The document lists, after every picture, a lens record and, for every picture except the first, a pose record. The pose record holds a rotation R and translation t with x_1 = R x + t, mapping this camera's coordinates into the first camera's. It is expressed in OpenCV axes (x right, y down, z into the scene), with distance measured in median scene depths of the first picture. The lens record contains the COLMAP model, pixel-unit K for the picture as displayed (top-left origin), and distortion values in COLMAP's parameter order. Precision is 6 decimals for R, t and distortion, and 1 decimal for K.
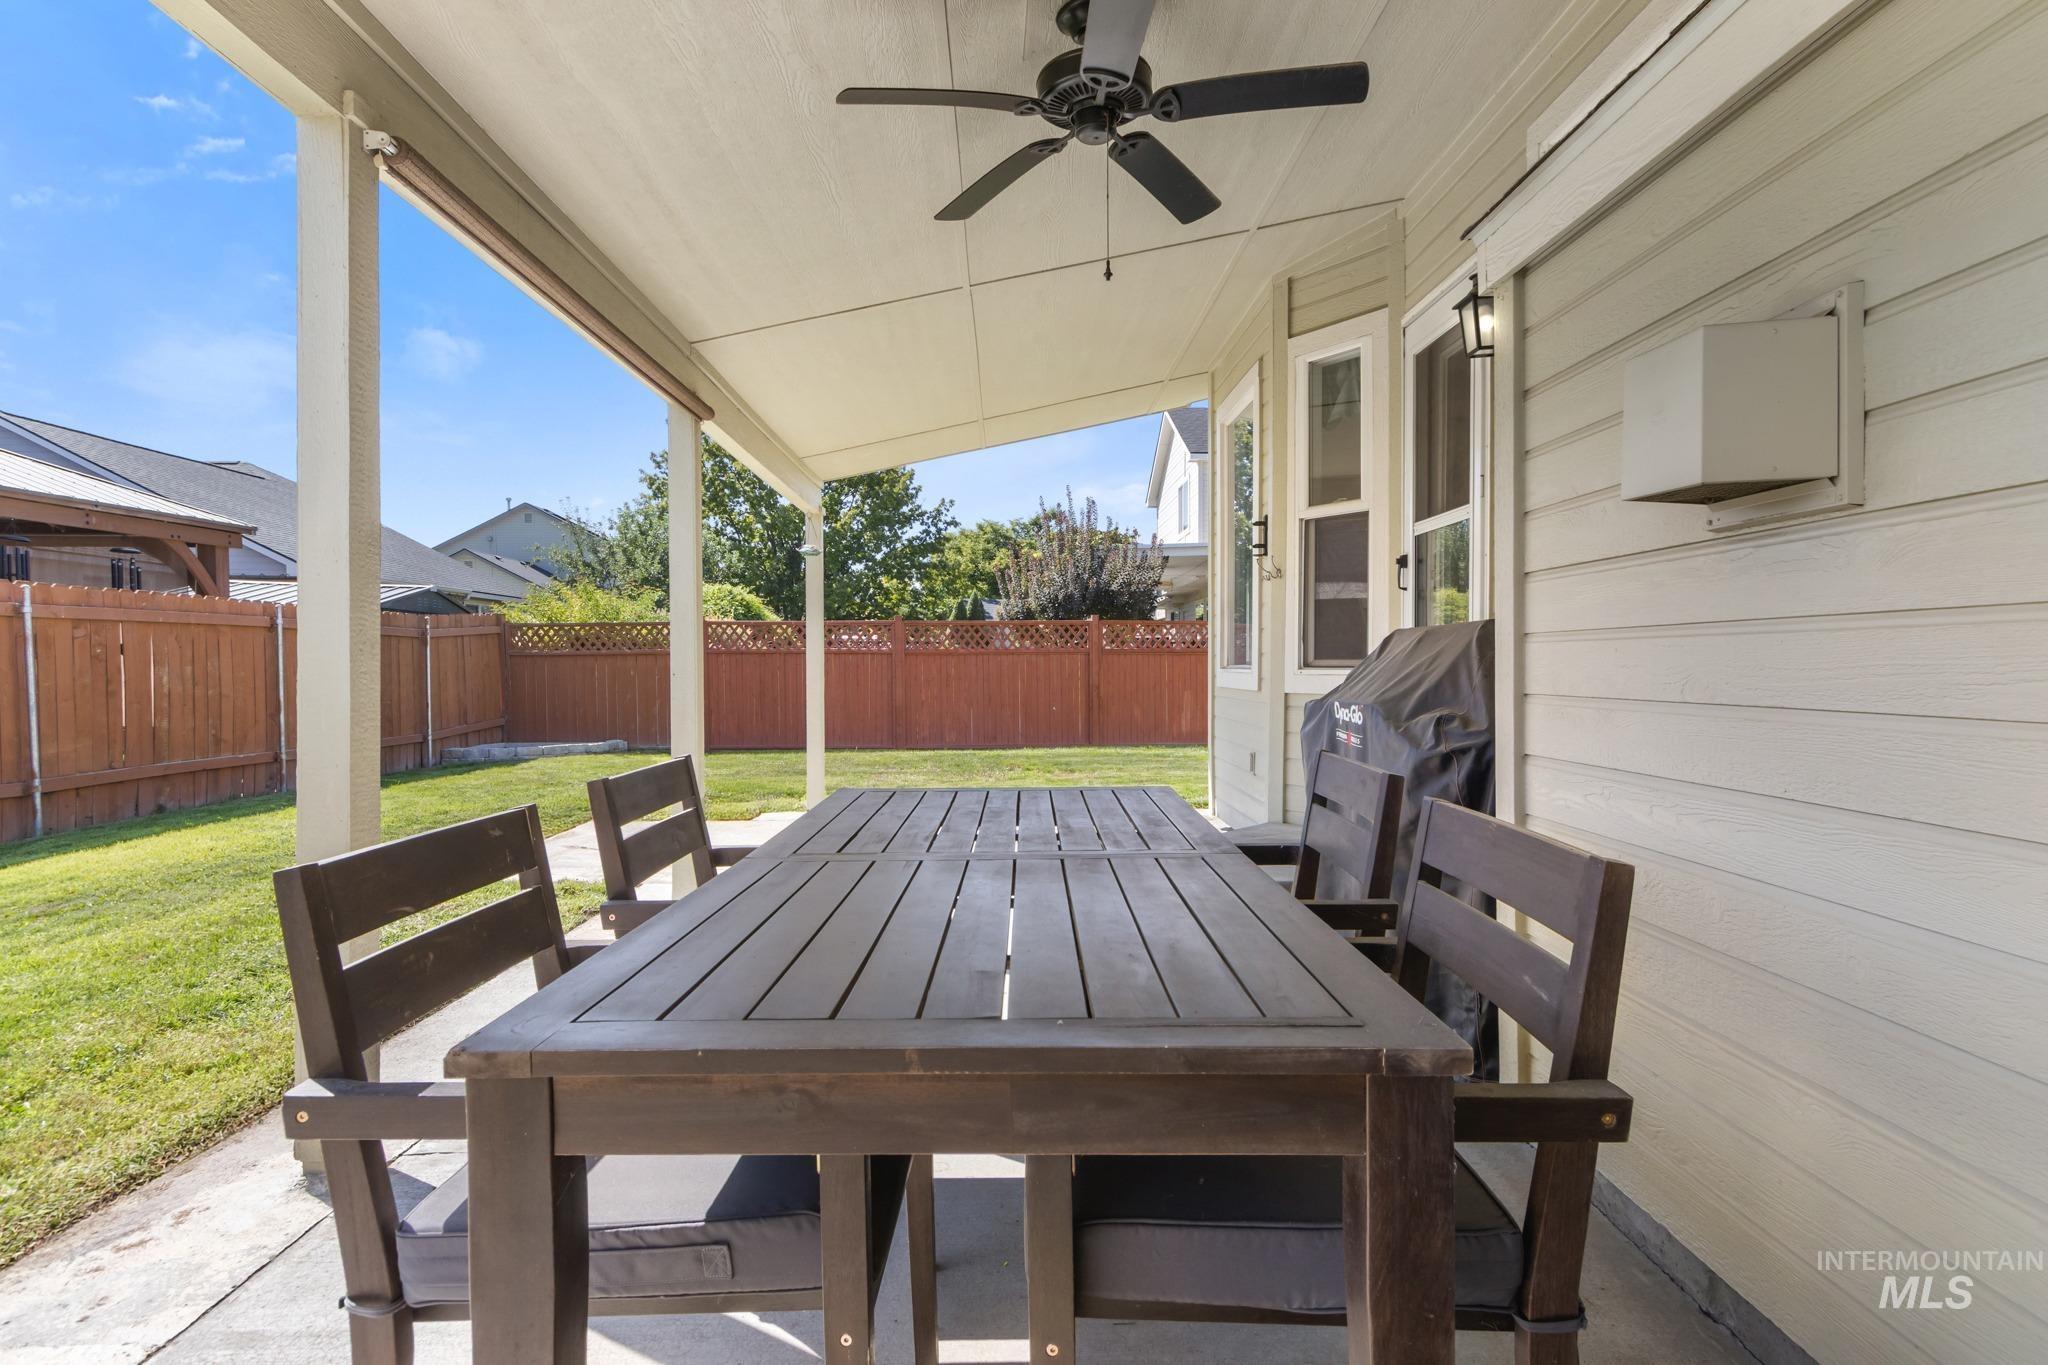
lens RADIAL K [[1068.5, 0, 1010.8], [0, 1068.5, 686.7], [0, 0, 1]] dist [0.000154, 0.000093]
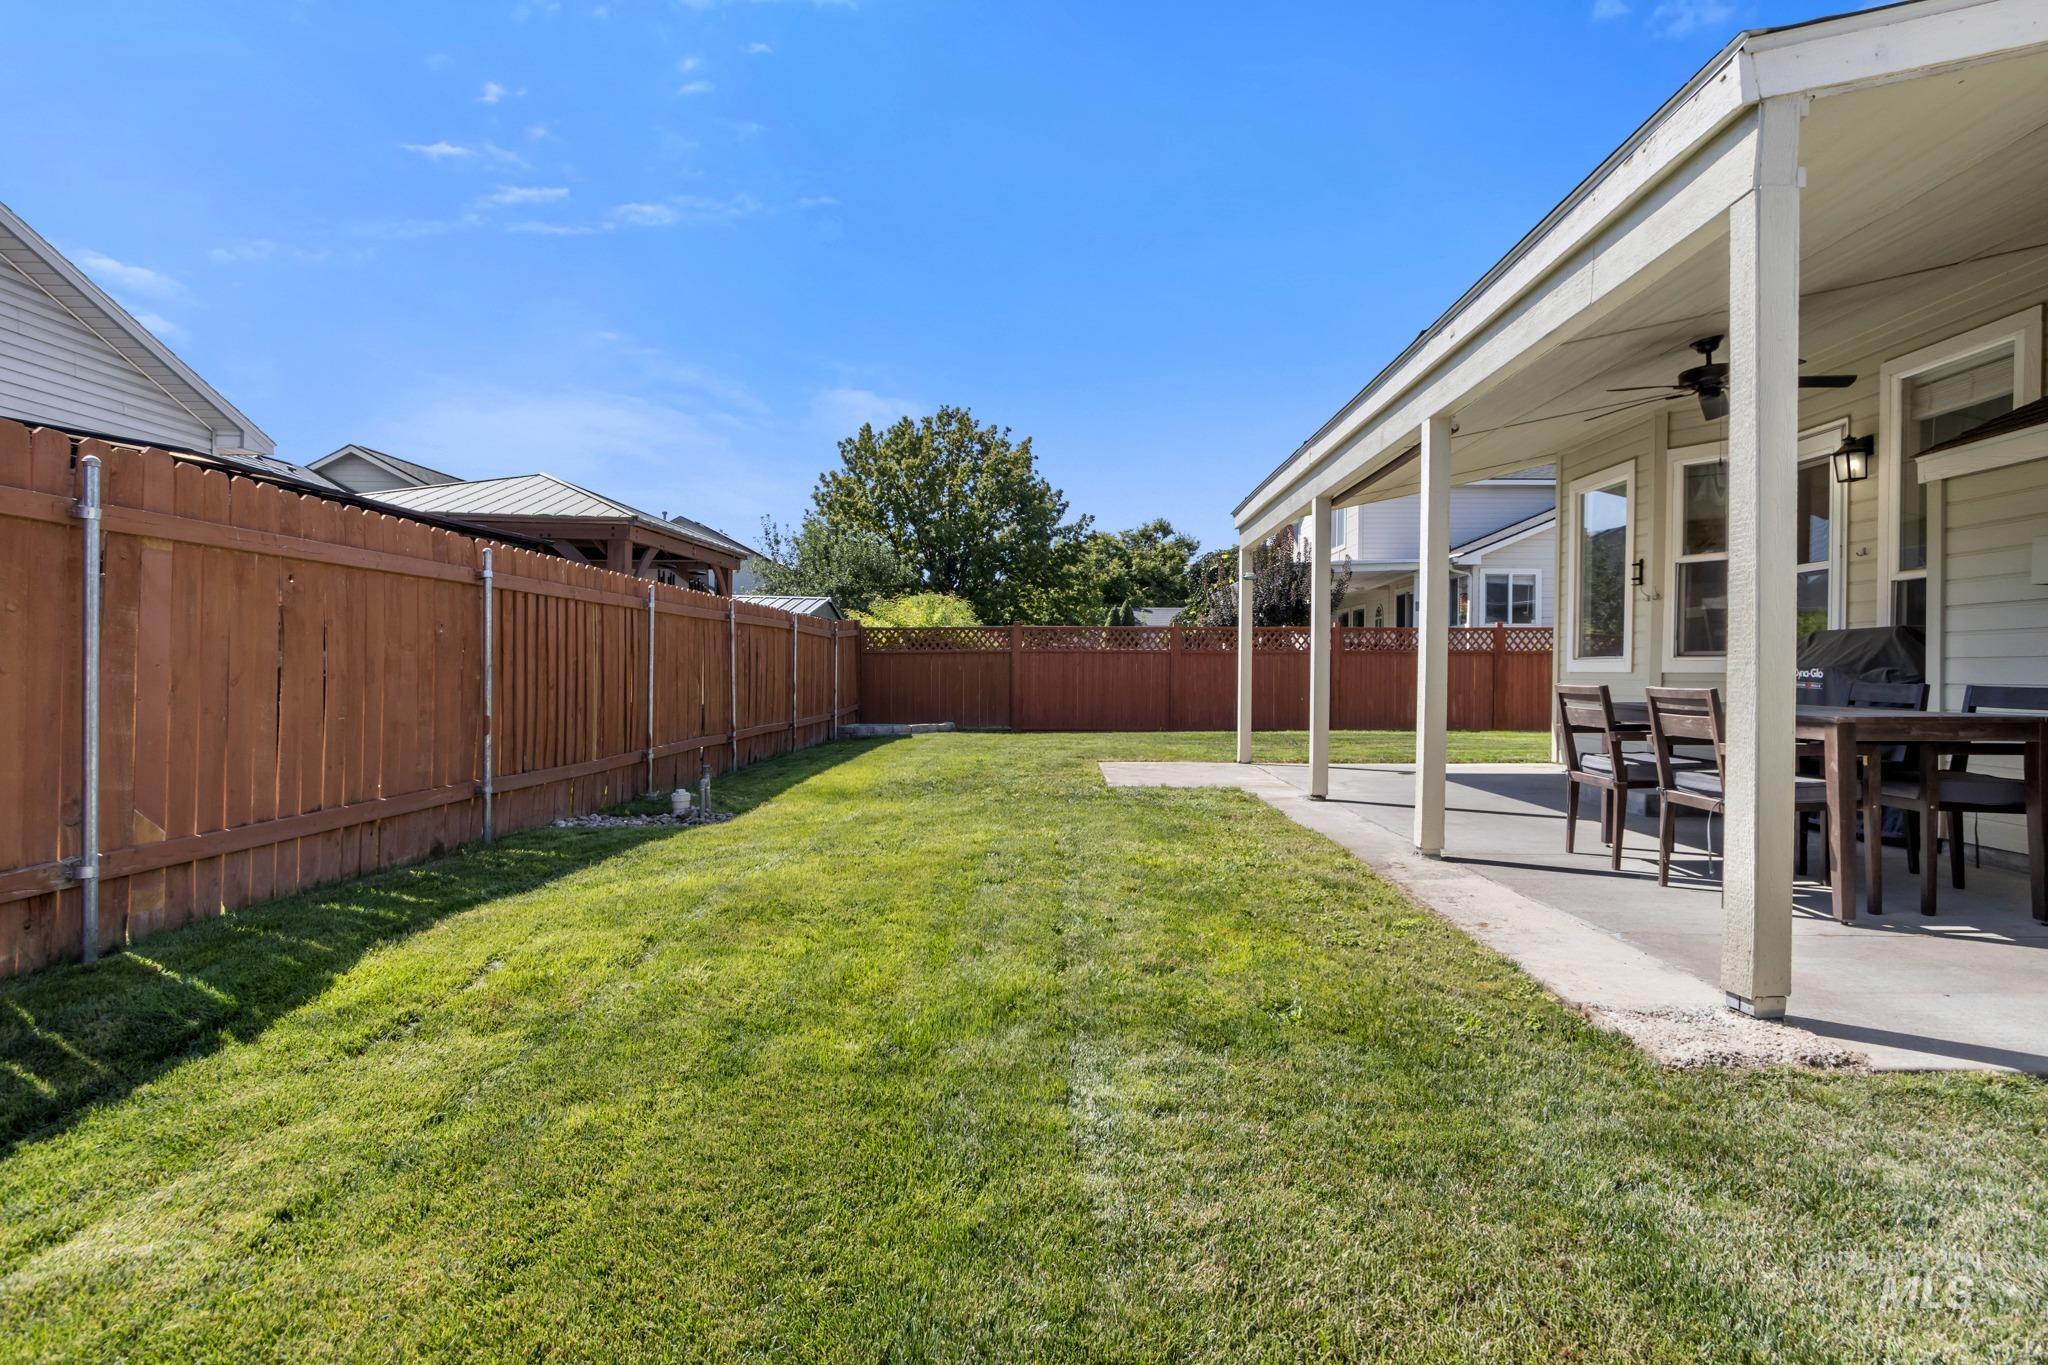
lens RADIAL K [[1068.5, 0, 1010.8], [0, 1068.5, 686.7], [0, 0, 1]] dist [0.000154, 0.000093]
pose [[0.999107, 0.005436, -0.041903, -0.228842], [-0.005672, 0.999969, -0.005500, 0.014630], [0.041872, 0.005733, 0.999107, -0.221287]]
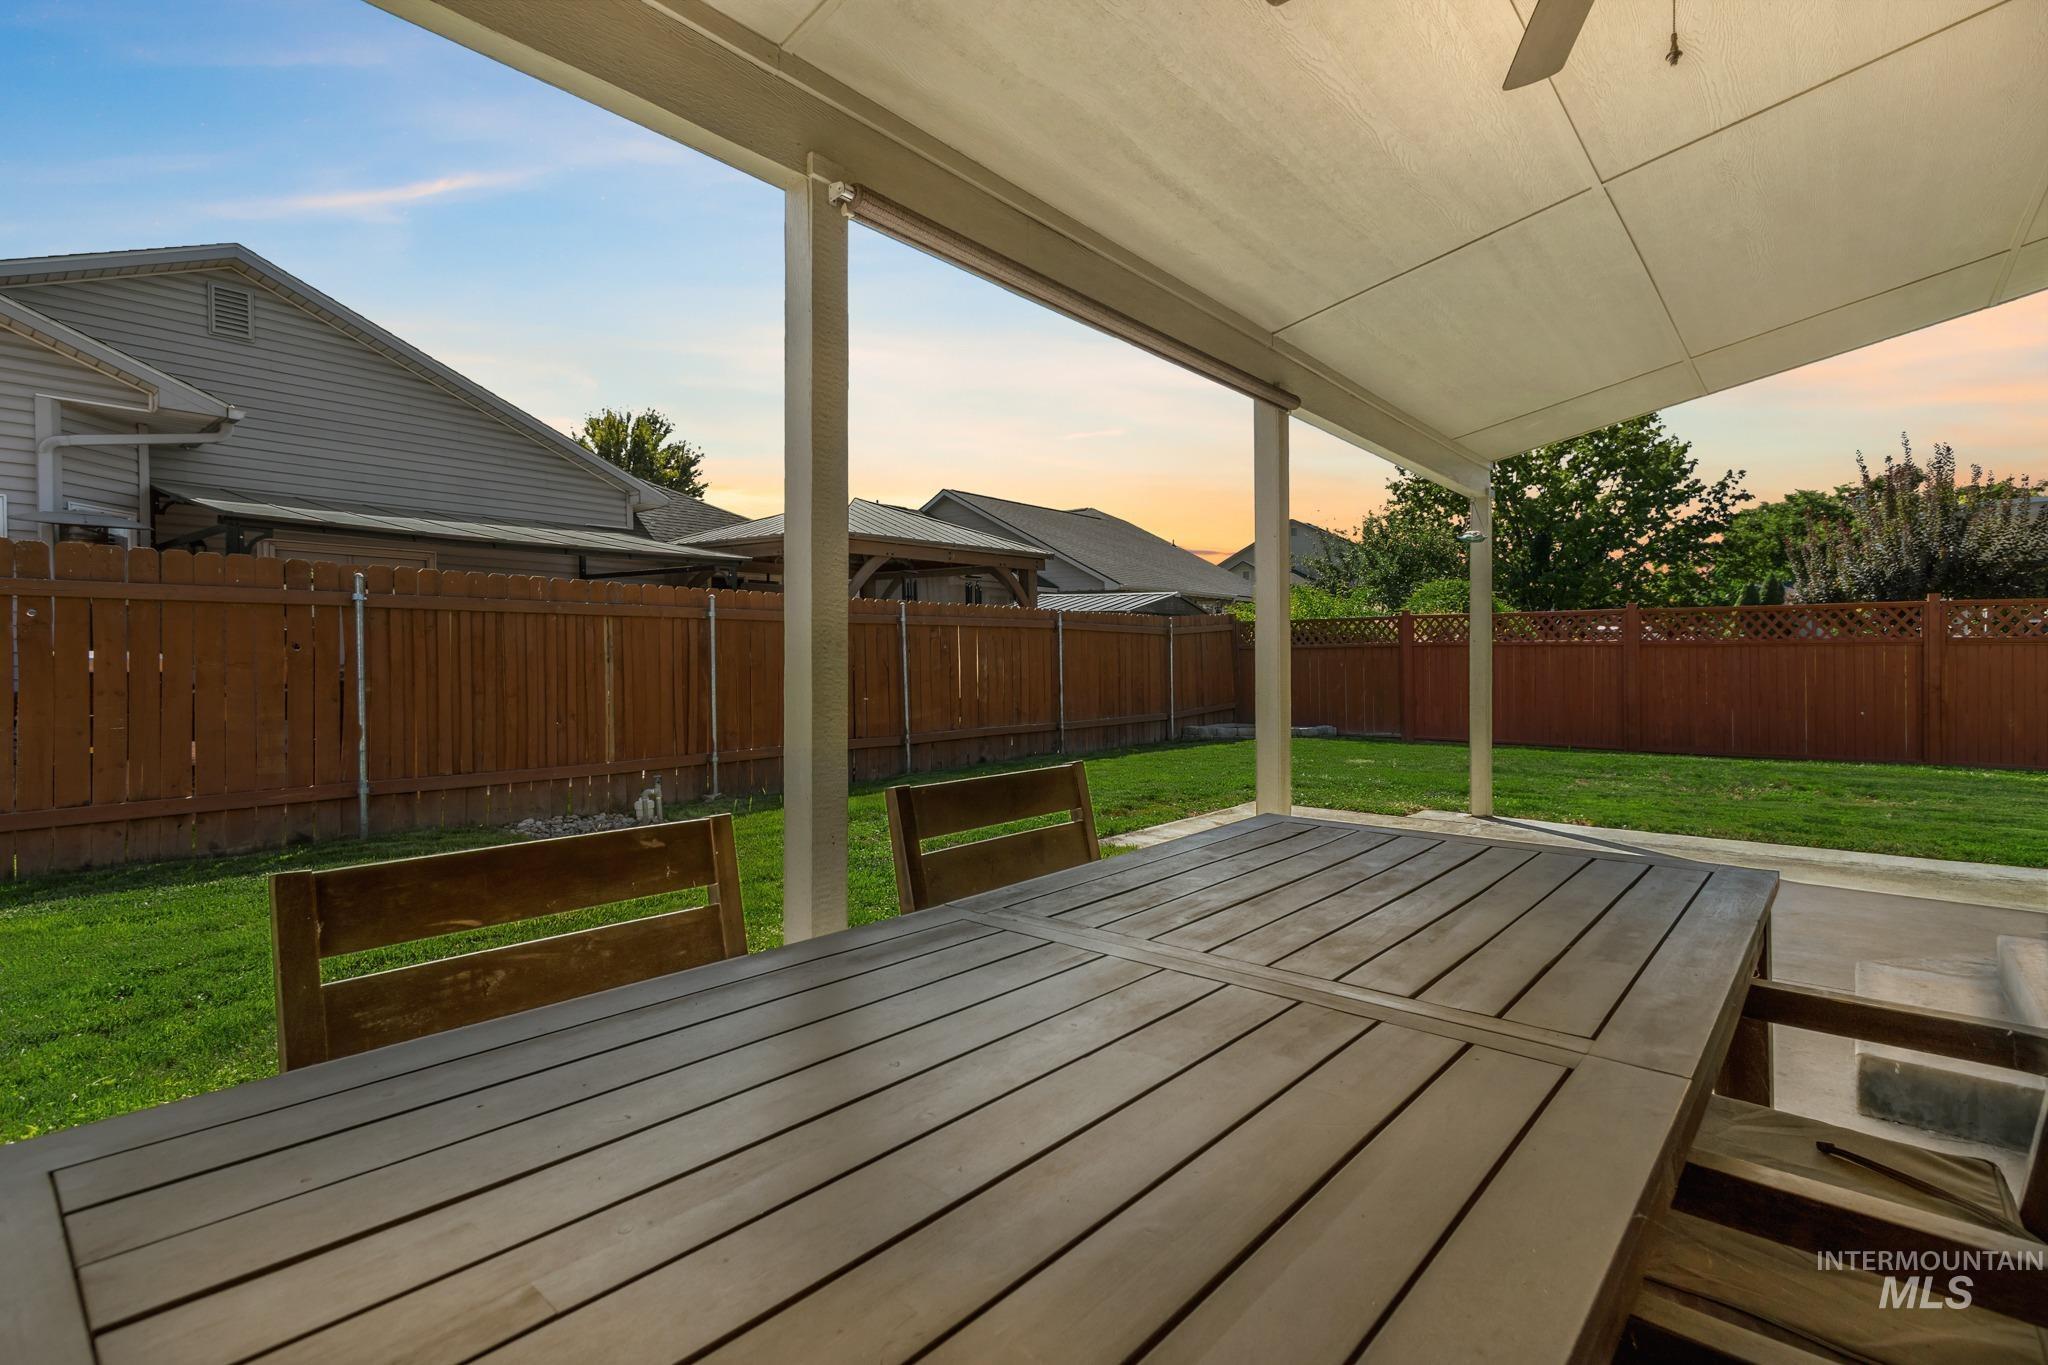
lens RADIAL K [[948.8, 0, 1024.0], [0, 948.8, 682.5], [0, 0, 1]] dist [-0.000446, -0.000366]
pose [[0.755642, 0.019906, -0.654682, 0.031374], [-0.015225, 0.999802, 0.012827, -0.002204], [0.654807, 0.000275, 0.755796, 0.056546]]
